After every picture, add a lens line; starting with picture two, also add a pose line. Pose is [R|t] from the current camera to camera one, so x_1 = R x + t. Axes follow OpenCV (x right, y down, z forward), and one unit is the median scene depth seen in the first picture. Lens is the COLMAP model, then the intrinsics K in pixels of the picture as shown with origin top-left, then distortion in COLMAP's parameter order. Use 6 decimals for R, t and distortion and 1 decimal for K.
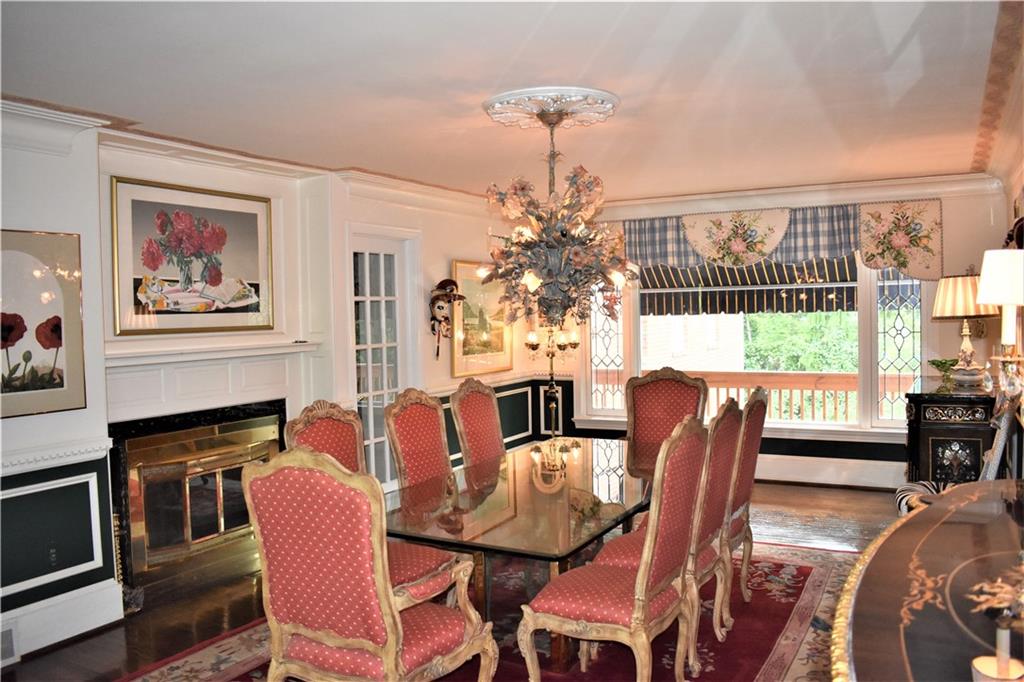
lens RADIAL K [[785.9, 0, 512.0], [0, 785.9, 341.0], [0, 0, 1]] dist [-0.162230, 0.001474]
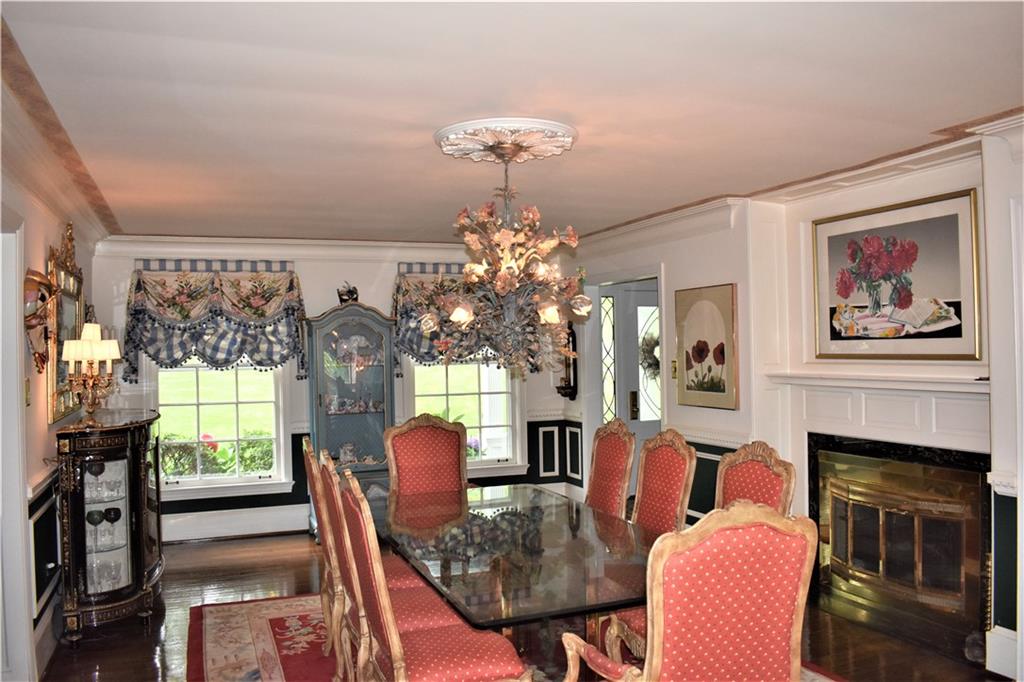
lens RADIAL K [[861.9, 0, 512.0], [0, 861.9, 341.0], [0, 0, 1]] dist [0.001948, 0.000112]
pose [[-0.633359, 0.019983, -0.773600, 0.734893], [-0.002725, 0.999603, 0.028051, -0.064528], [0.773853, 0.019874, -0.633053, 1.361832]]
